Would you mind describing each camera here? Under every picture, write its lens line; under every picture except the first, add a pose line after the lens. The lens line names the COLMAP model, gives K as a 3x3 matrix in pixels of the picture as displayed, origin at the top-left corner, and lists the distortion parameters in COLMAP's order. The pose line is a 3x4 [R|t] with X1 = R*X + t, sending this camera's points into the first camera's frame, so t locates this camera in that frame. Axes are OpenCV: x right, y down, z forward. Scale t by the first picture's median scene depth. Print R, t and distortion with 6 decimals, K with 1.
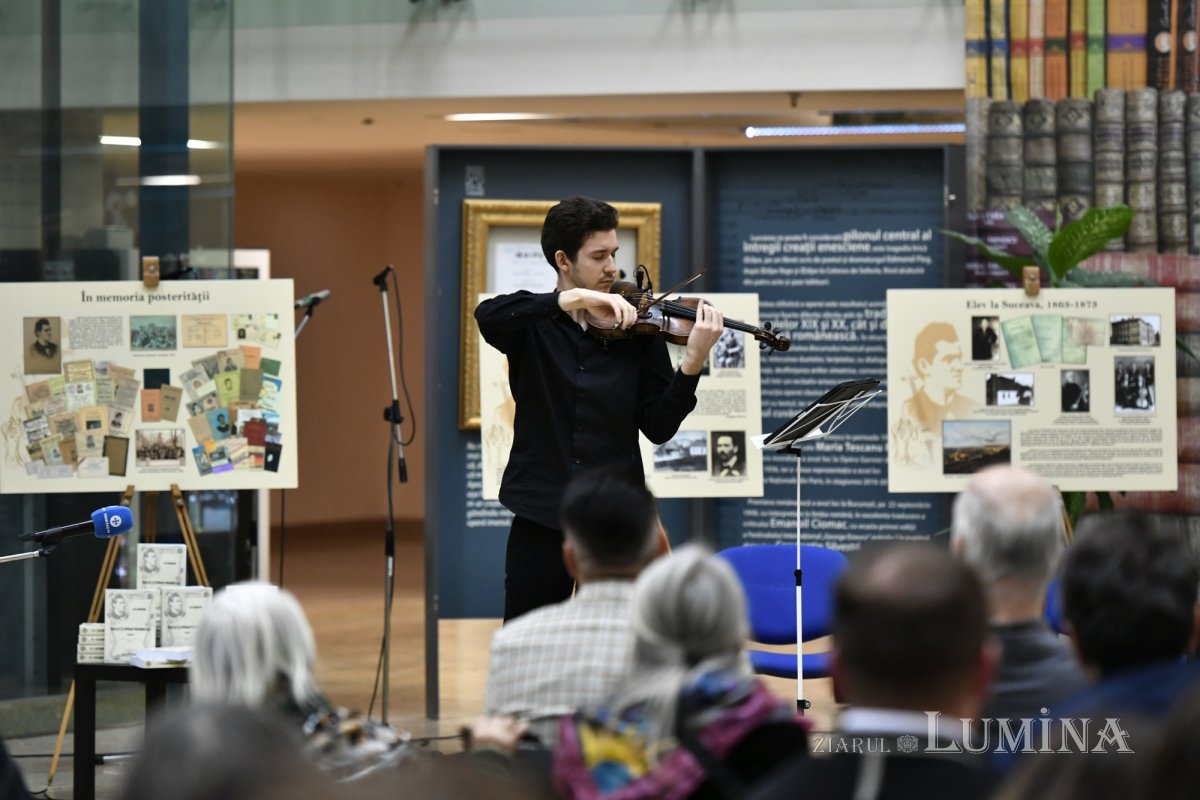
lens RADIAL K [[5354.6, 0, 600.0], [0, 5354.6, 400.0], [0, 0, 1]] dist [-0.172280, -0.851380]
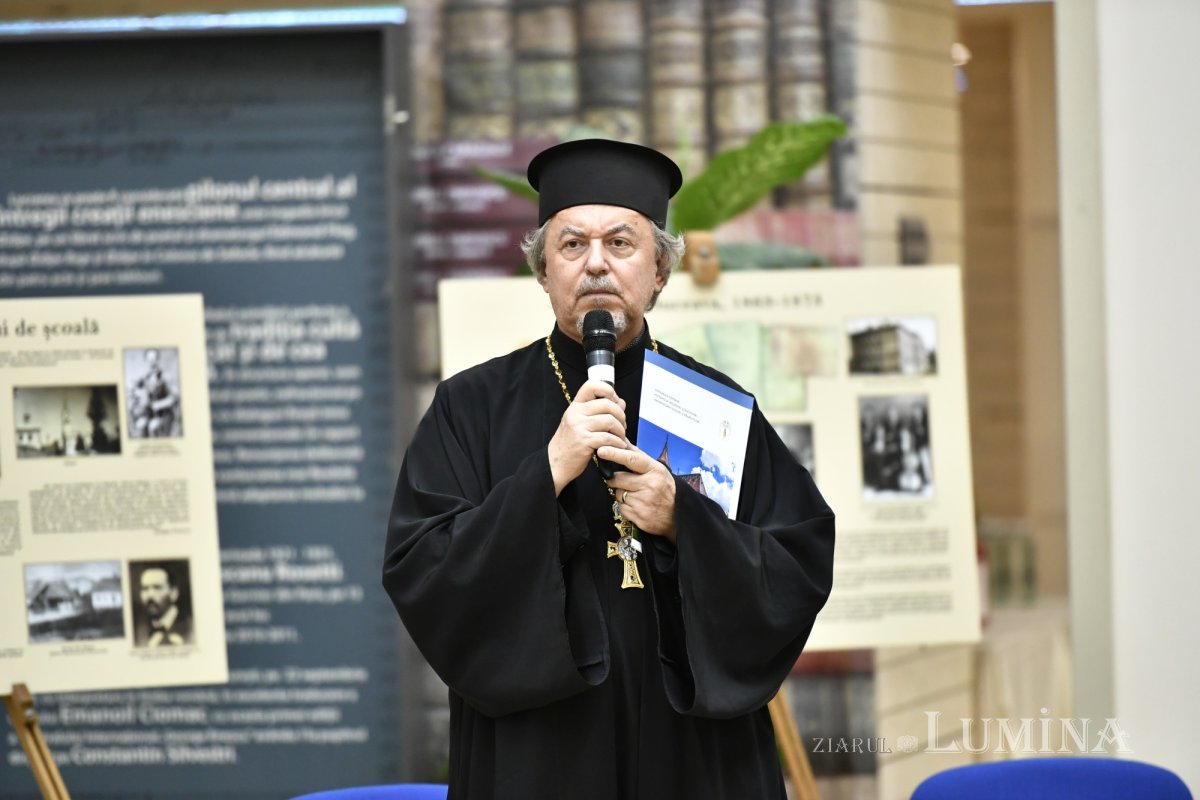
lens RADIAL K [[6517.6, 0, 600.0], [0, 6517.6, 400.0], [0, 0, 1]] dist [-0.233875, 0.958020]
pose [[0.964105, -0.027189, 0.264126, -0.101340], [0.029058, 0.999573, -0.003169, -0.006443], [-0.263927, 0.010730, 0.964483, 0.376514]]
